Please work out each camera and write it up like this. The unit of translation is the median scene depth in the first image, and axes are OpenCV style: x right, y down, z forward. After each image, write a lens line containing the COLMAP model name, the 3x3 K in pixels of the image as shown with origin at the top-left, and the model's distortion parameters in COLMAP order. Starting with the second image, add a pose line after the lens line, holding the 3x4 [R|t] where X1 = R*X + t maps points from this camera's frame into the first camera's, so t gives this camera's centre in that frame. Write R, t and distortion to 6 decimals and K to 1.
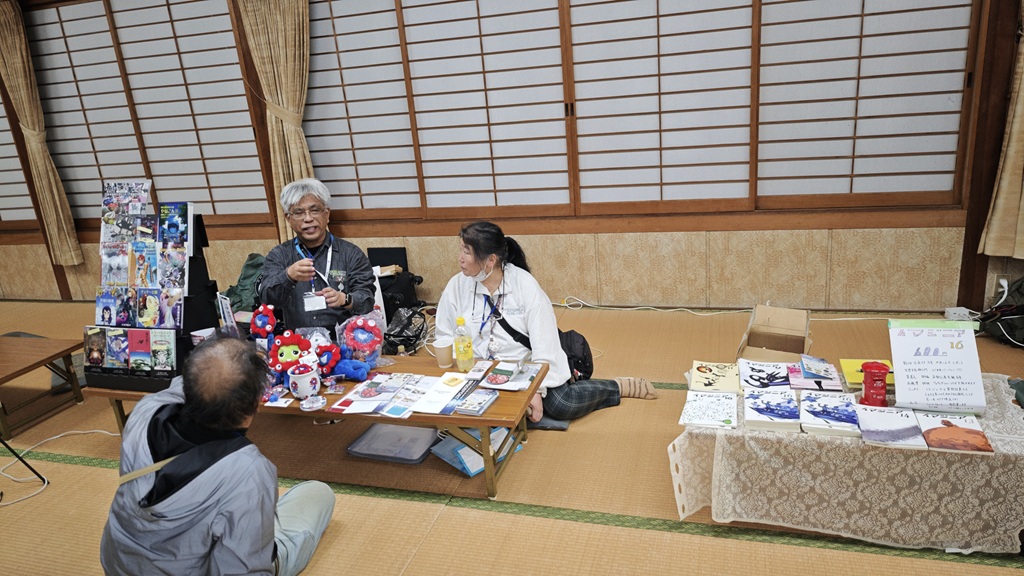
lens RADIAL K [[695.5, 0, 507.5], [0, 695.5, 289.9], [0, 0, 1]] dist [0.001561, 0.003277]
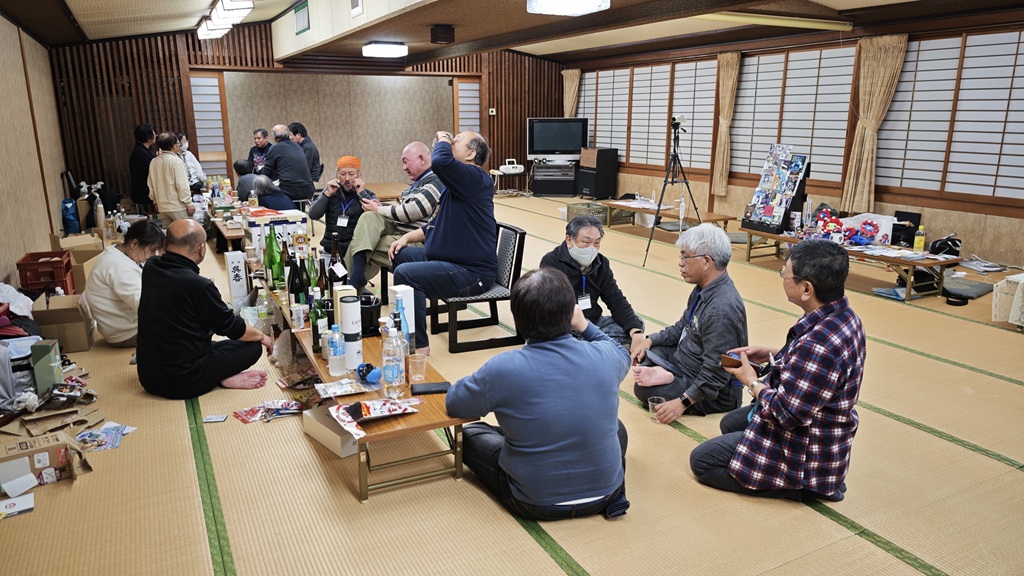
lens RADIAL K [[695.5, 0, 499.9], [0, 695.5, 296.3], [0, 0, 1]] dist [0.001561, 0.003277]
pose [[0.694485, 0.263163, -0.669654, 0.310676], [-0.268546, 0.958261, 0.098077, 0.229887], [0.667513, 0.111719, 0.736169, -0.825898]]
